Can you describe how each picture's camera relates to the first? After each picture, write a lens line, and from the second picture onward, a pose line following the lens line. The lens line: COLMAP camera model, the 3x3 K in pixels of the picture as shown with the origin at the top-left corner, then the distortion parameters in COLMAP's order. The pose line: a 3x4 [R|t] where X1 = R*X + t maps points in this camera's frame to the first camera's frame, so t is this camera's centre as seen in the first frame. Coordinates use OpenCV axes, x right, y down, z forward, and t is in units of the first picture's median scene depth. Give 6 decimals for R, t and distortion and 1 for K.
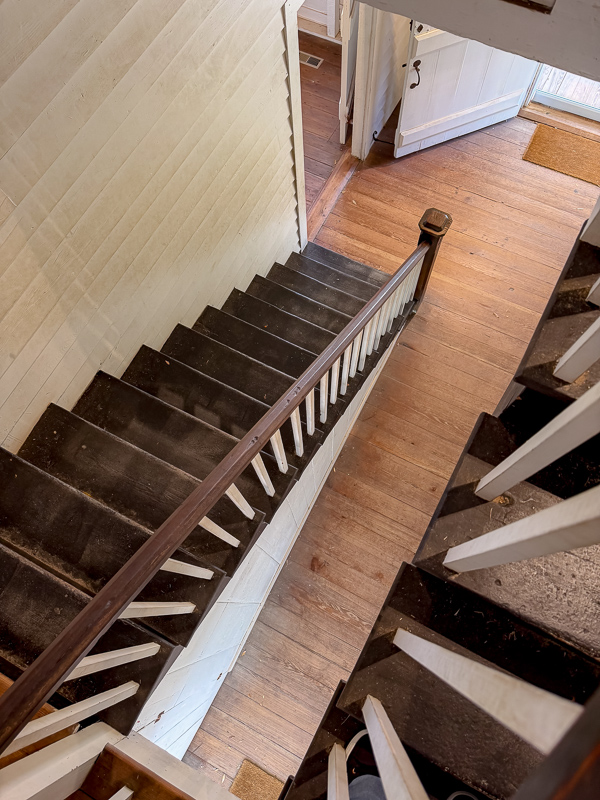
lens RADIAL K [[575.3, 0, 301.0], [0, 575.3, 399.0], [0, 0, 1]] dist [-0.003240, -0.002702]
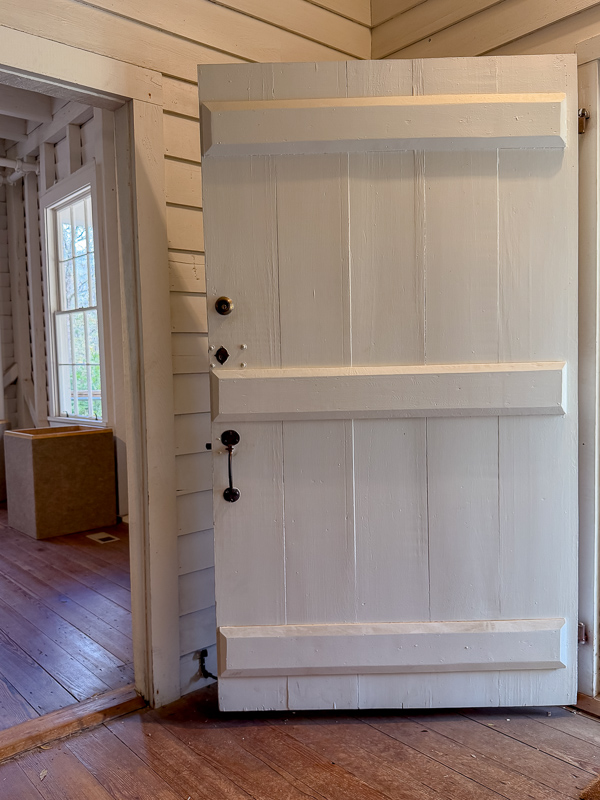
lens RADIAL K [[670.2, 0, 299.4], [0, 670.2, 402.1], [0, 0, 1]] dist [-0.004926, -0.002175]
pose [[0.931243, 0.041632, -0.362013, 0.369790], [-0.348268, 0.393984, -0.850580, -0.142479], [0.107216, 0.918174, 0.381394, 0.655329]]
